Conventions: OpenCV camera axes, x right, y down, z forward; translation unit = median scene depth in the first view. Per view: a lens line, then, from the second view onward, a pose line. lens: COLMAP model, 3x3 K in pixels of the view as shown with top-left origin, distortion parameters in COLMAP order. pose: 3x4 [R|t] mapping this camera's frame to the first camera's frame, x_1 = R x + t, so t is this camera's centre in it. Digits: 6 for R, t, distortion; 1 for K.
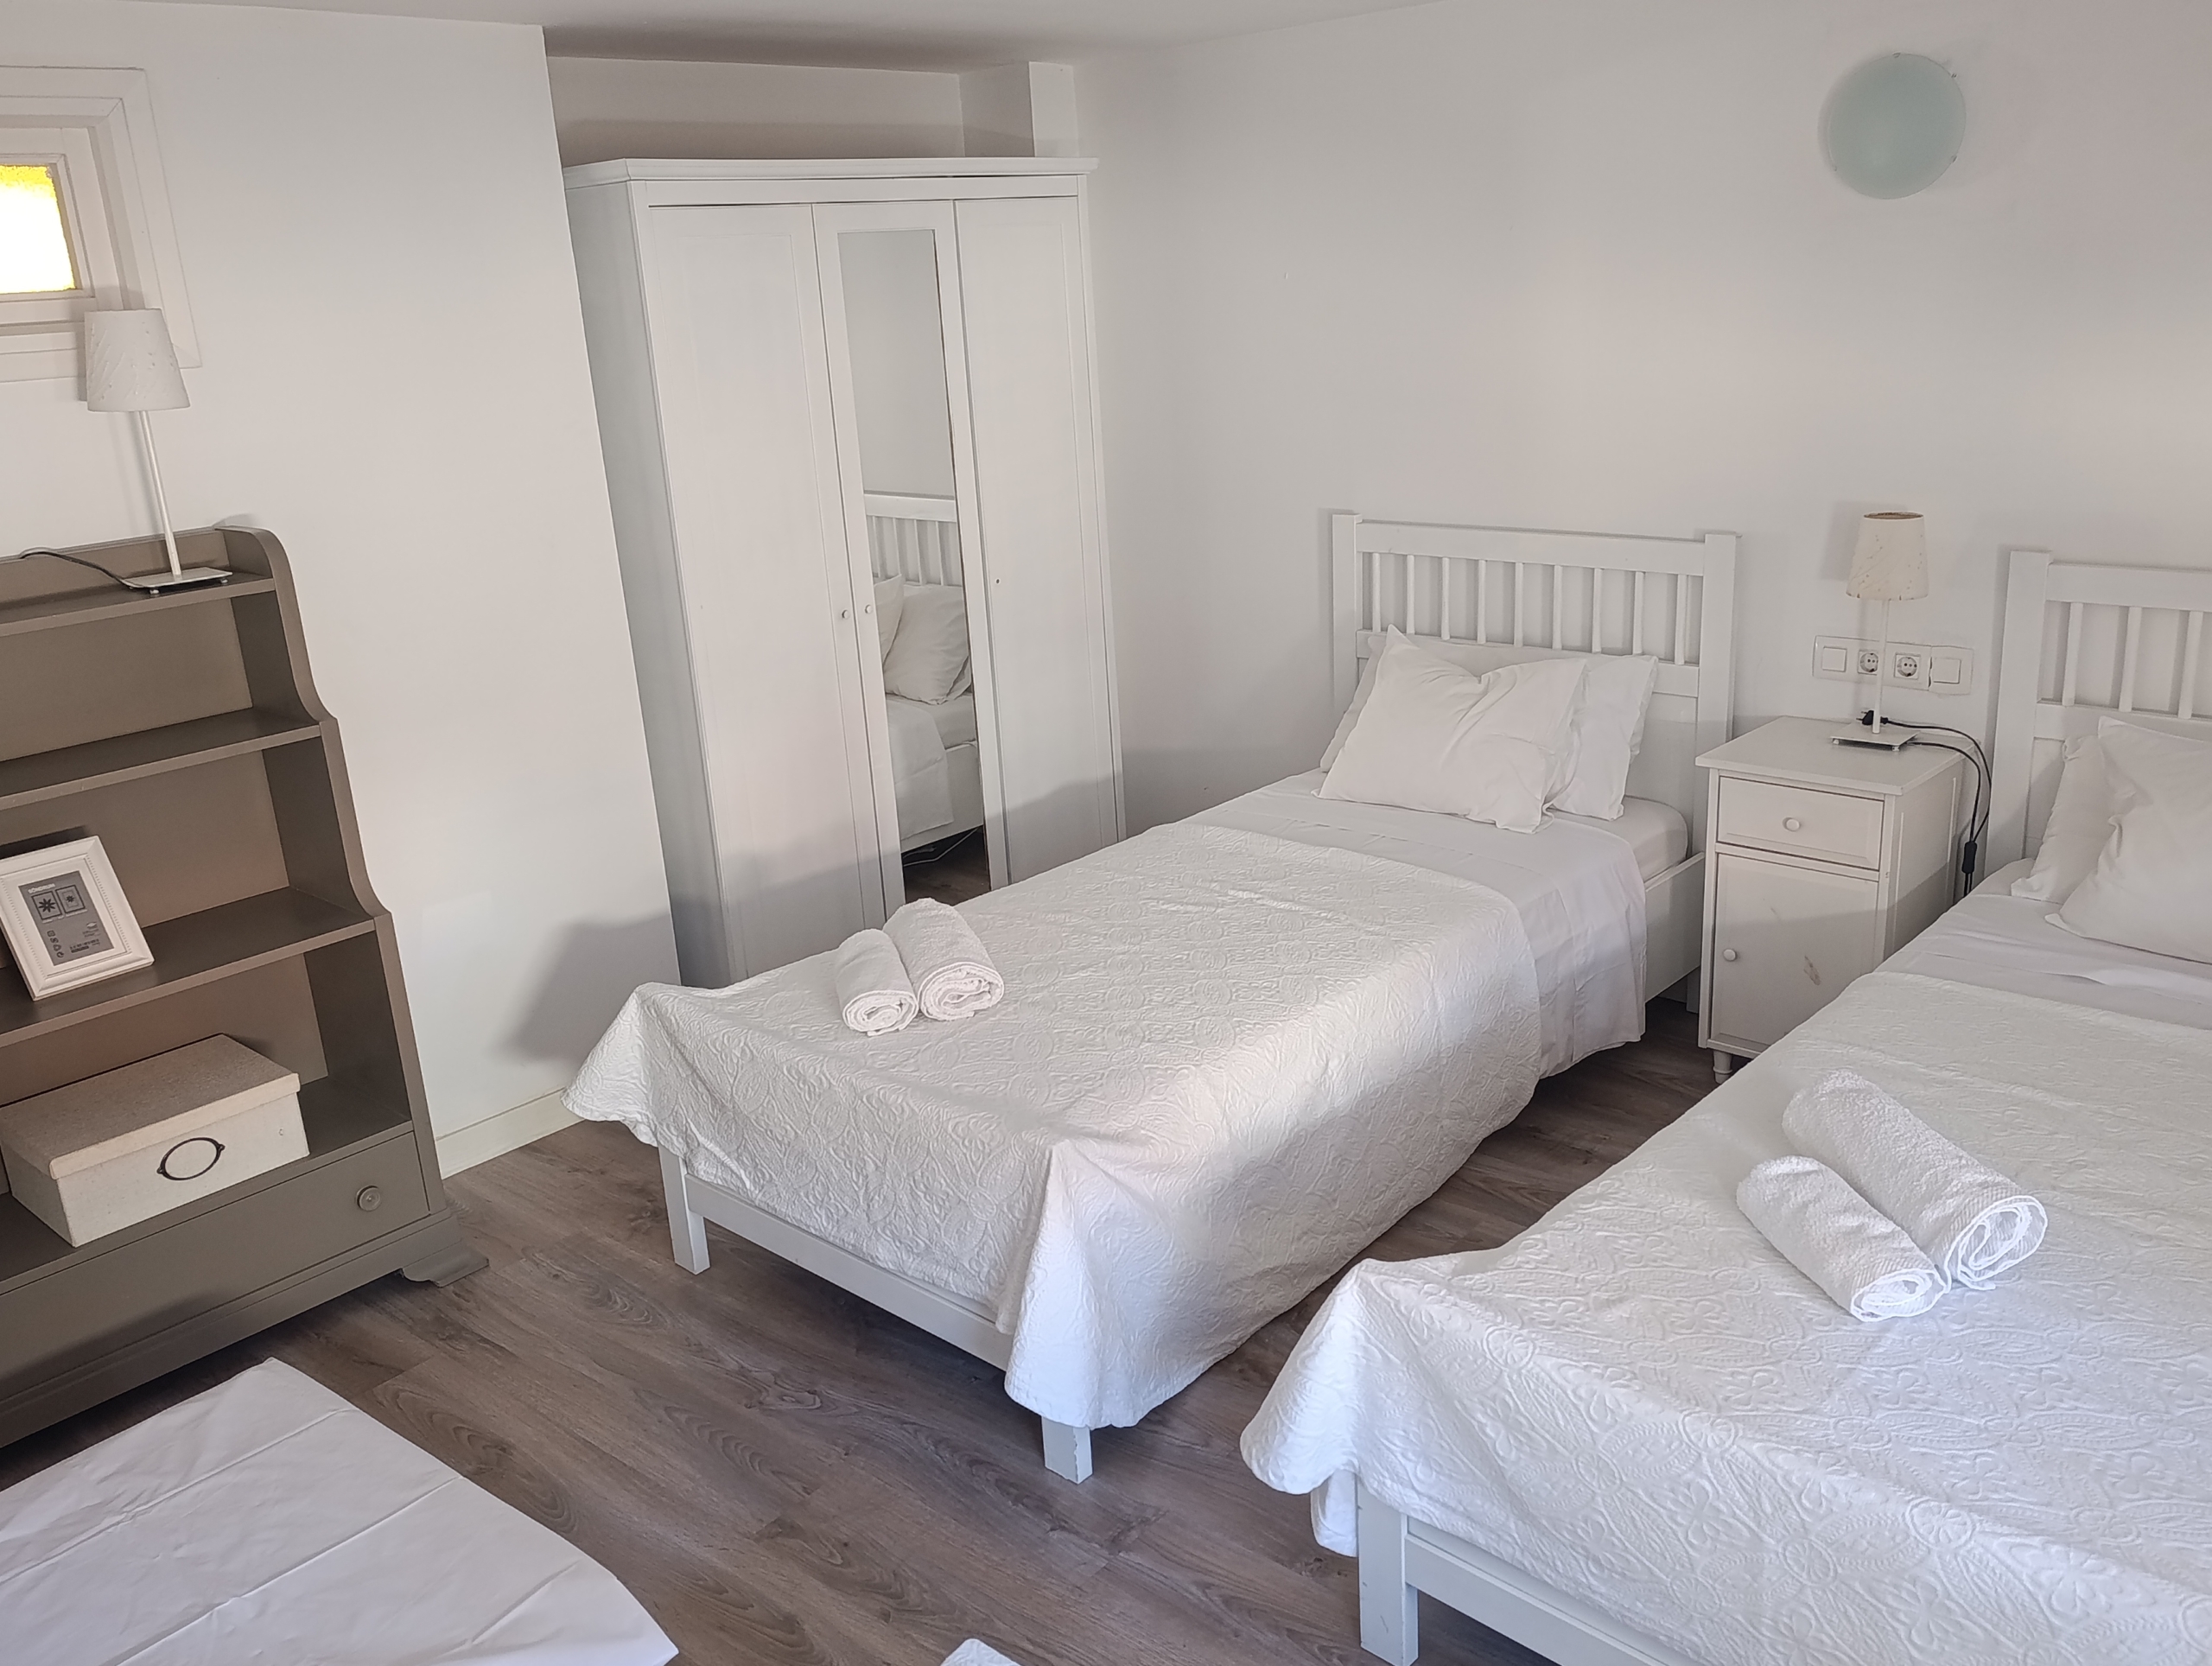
lens RADIAL K [[1830.0, 0, 1108.4], [0, 1830.0, 826.3], [0, 0, 1]] dist [0.014460, 0.003675]
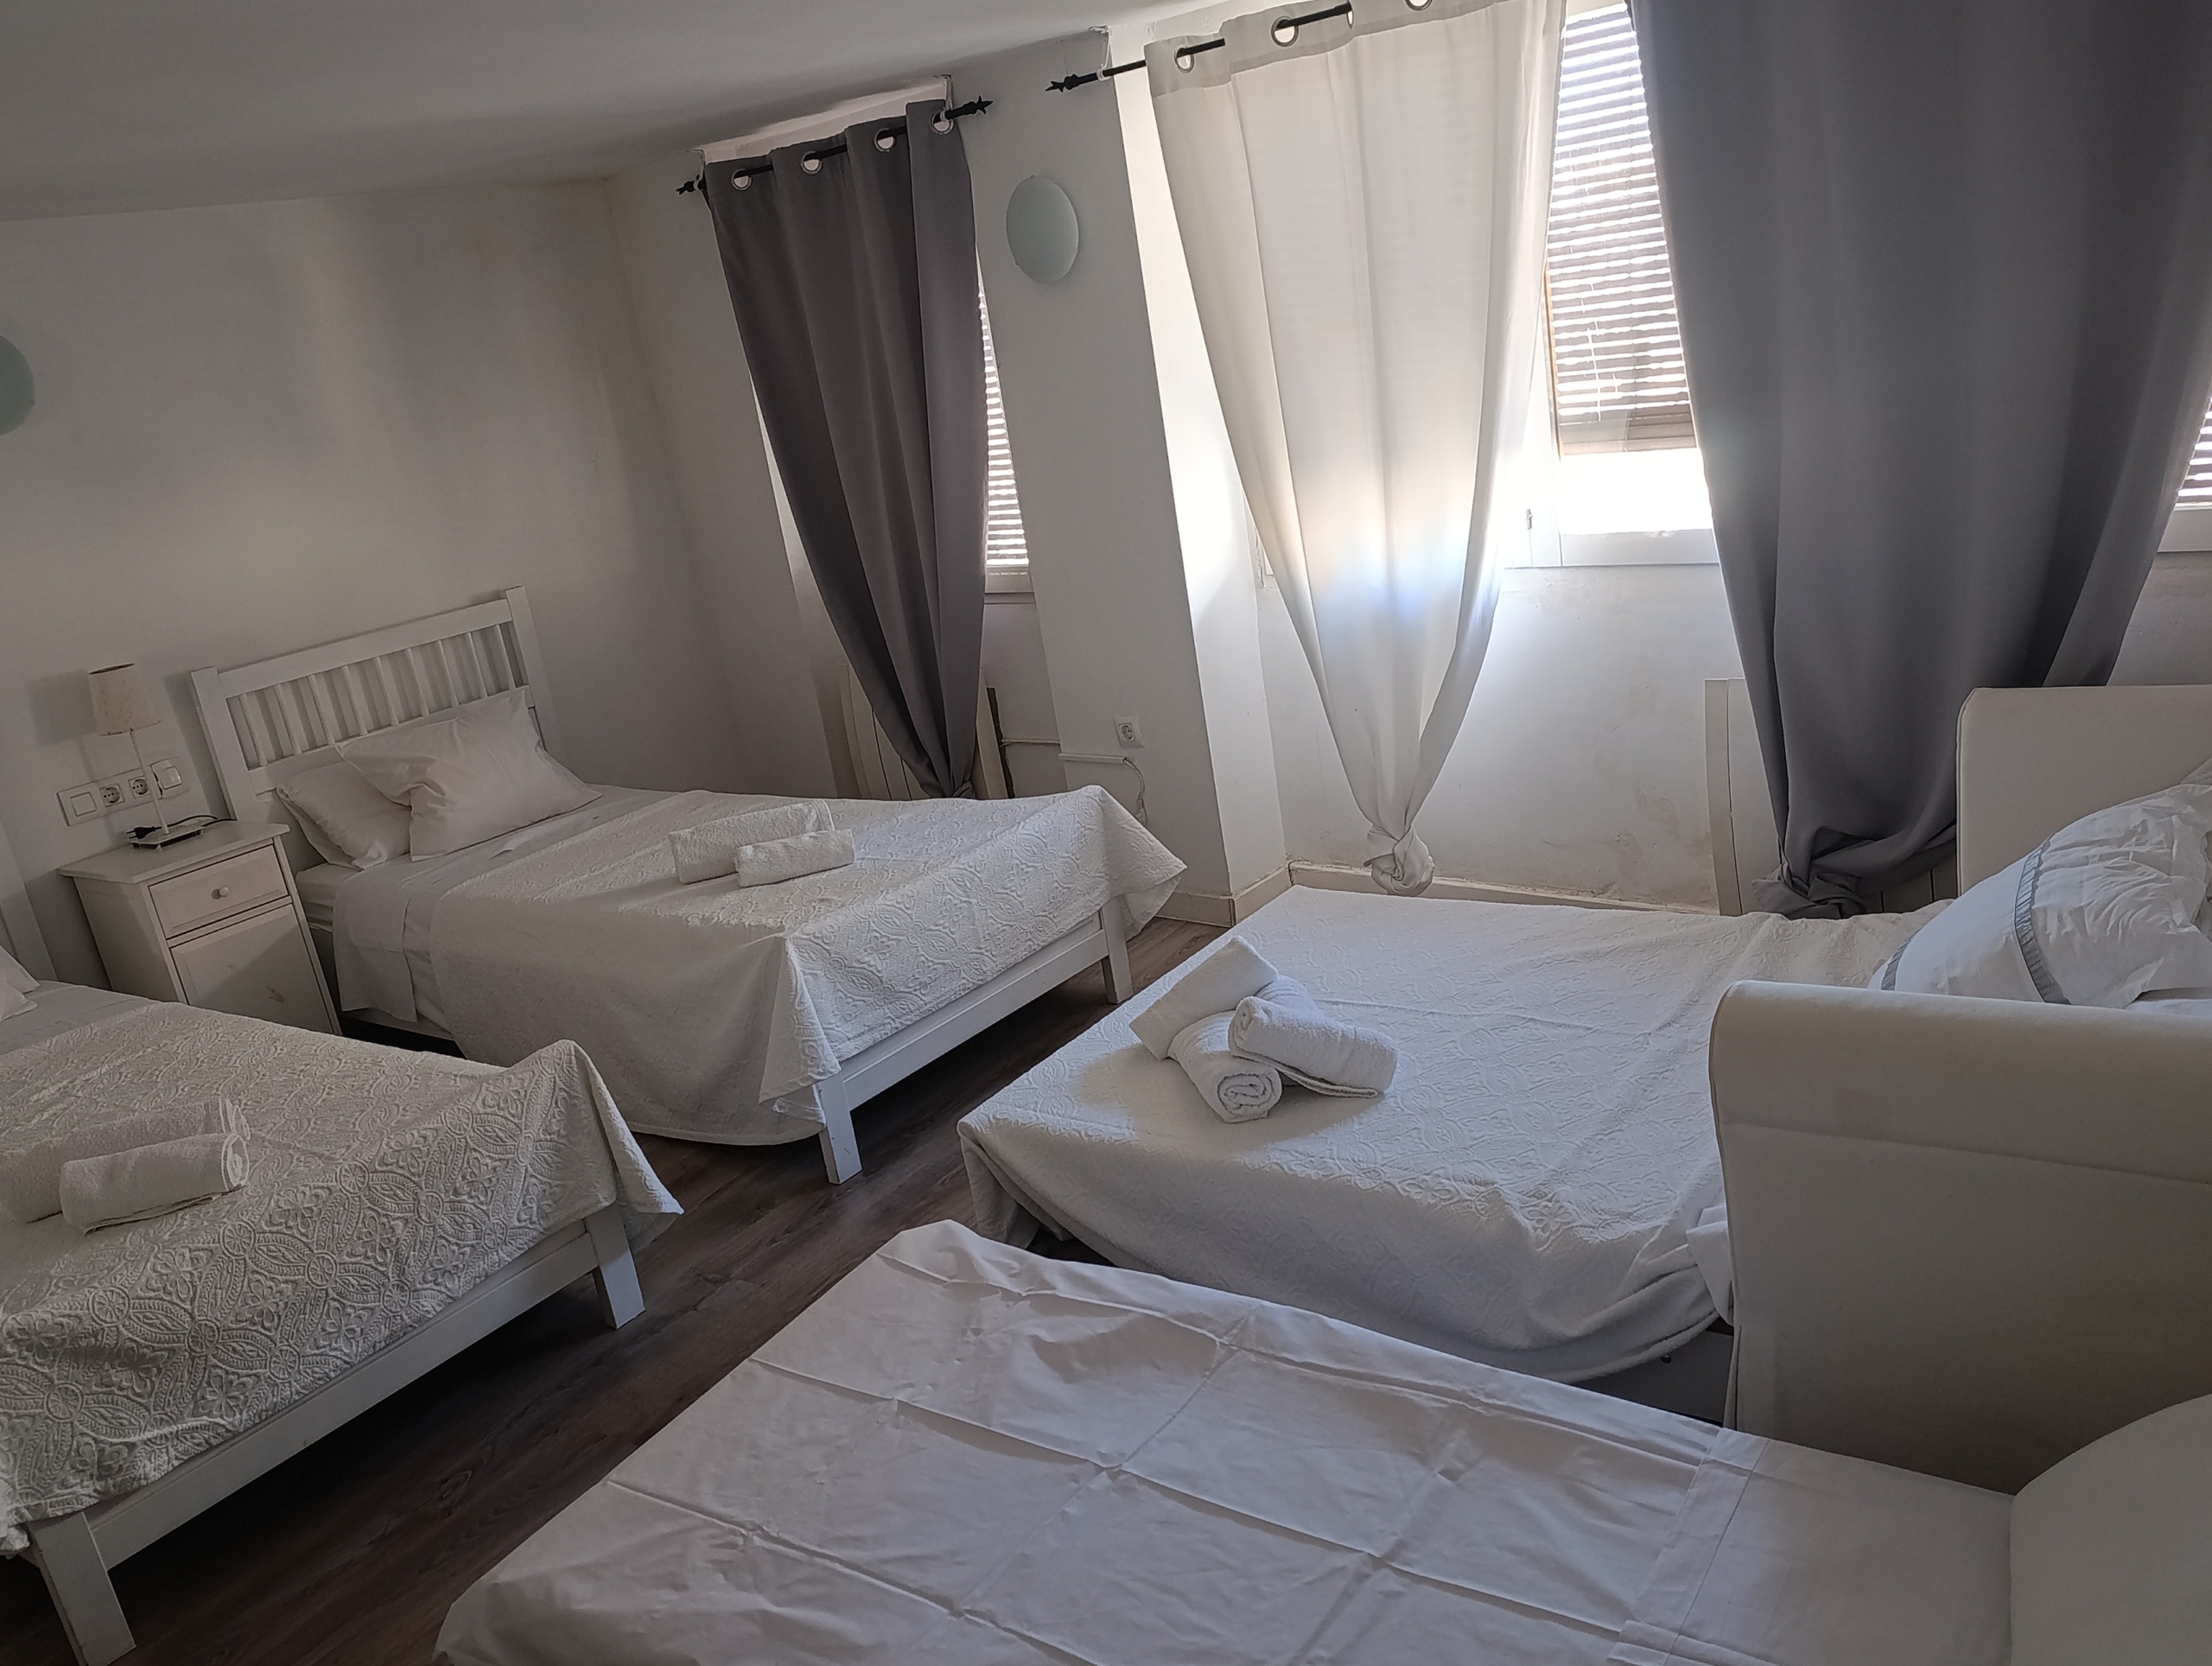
lens RADIAL K [[1830.0, 0, 1112.0], [0, 1830.0, 841.6], [0, 0, 1]] dist [0.014460, 0.003675]
pose [[-0.096816, -0.217488, 0.971250, -1.081052], [0.443741, 0.864051, 0.237716, -0.071244], [-0.890910, 0.453998, 0.012854, 0.489466]]
